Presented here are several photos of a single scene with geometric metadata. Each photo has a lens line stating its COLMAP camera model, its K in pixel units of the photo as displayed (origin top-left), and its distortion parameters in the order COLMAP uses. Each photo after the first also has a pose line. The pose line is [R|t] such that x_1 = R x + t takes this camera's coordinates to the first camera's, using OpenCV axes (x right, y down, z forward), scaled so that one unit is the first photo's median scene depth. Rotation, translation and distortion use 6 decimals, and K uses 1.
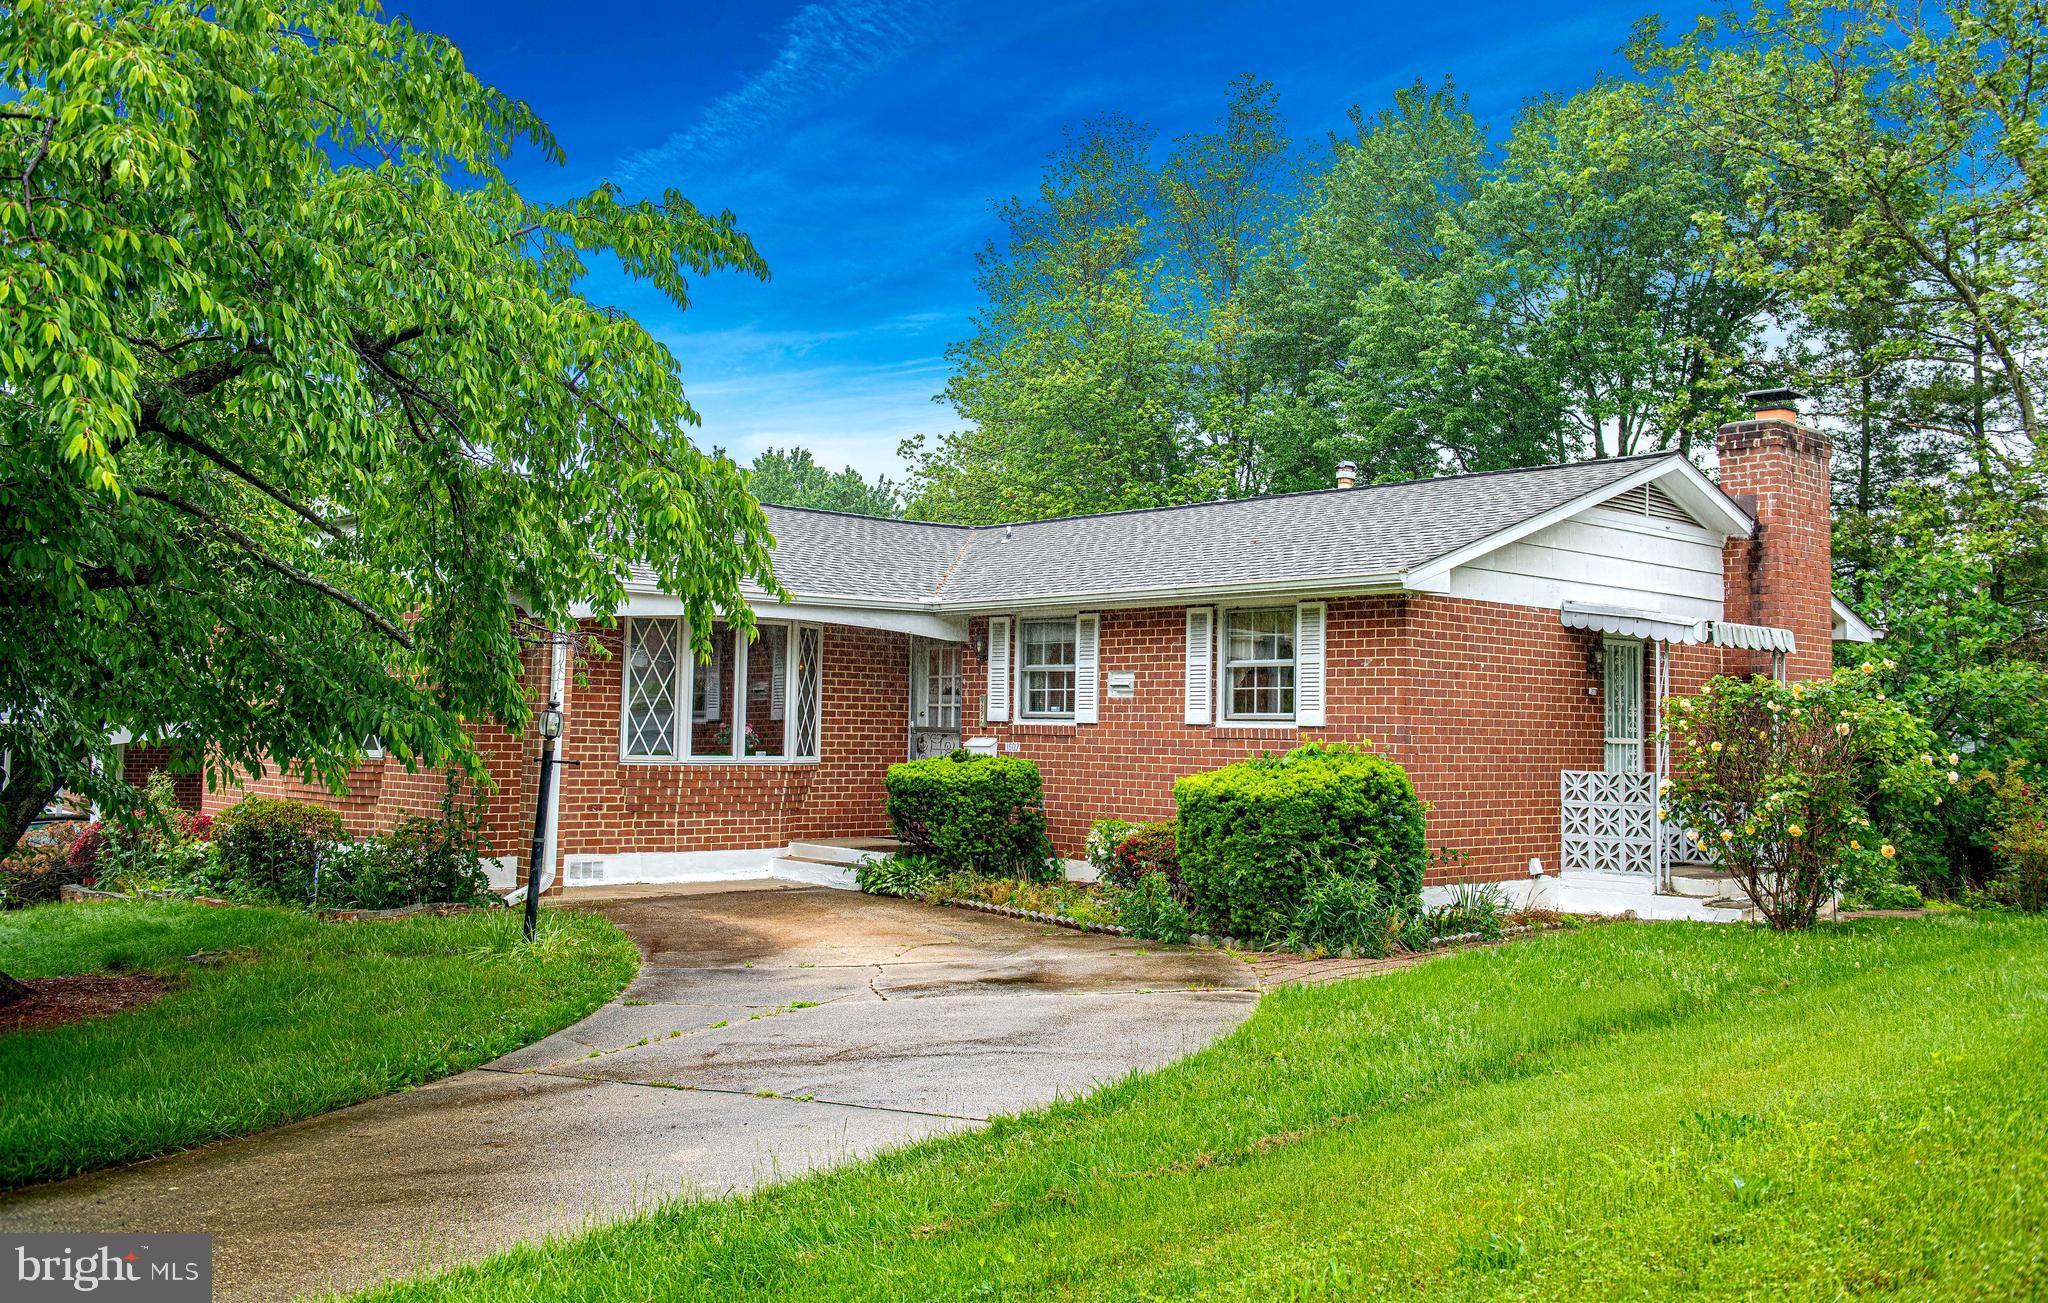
lens RADIAL K [[1820.6, 0, 1022.3], [0, 1820.6, 631.1], [0, 0, 1]] dist [-0.006289, 0.005114]
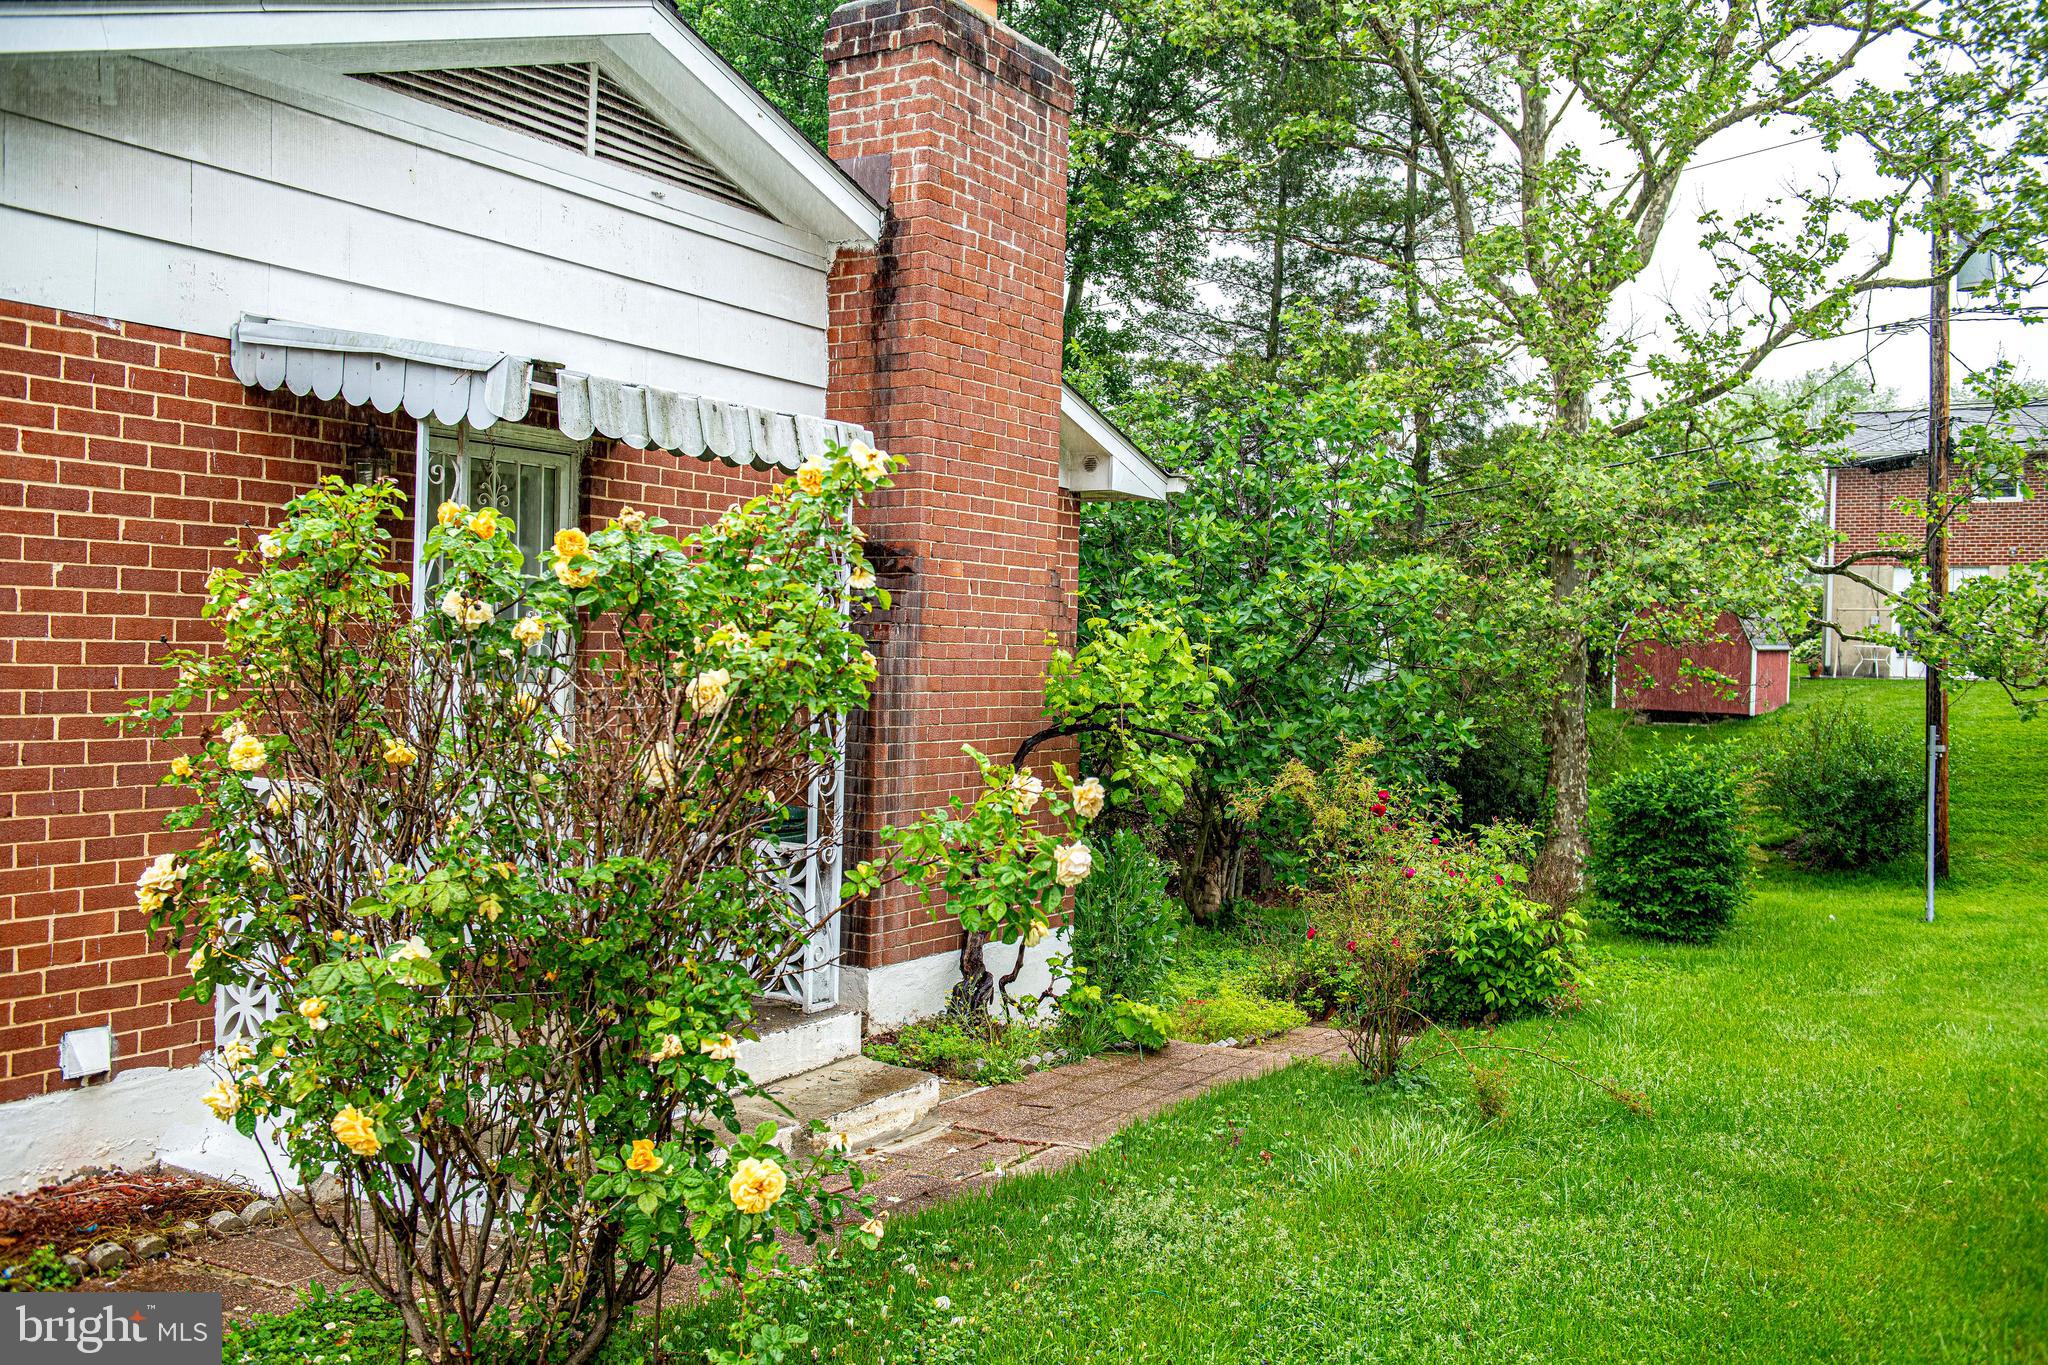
lens RADIAL K [[1865.4, 0, 1021.9], [0, 1865.4, 689.6], [0, 0, 1]] dist [0.021261, 0.000000]
pose [[0.963992, 0.005938, 0.265866, 0.307736], [-0.028314, 0.996360, 0.080409, 0.021028], [-0.264420, -0.085042, 0.960651, 0.519959]]
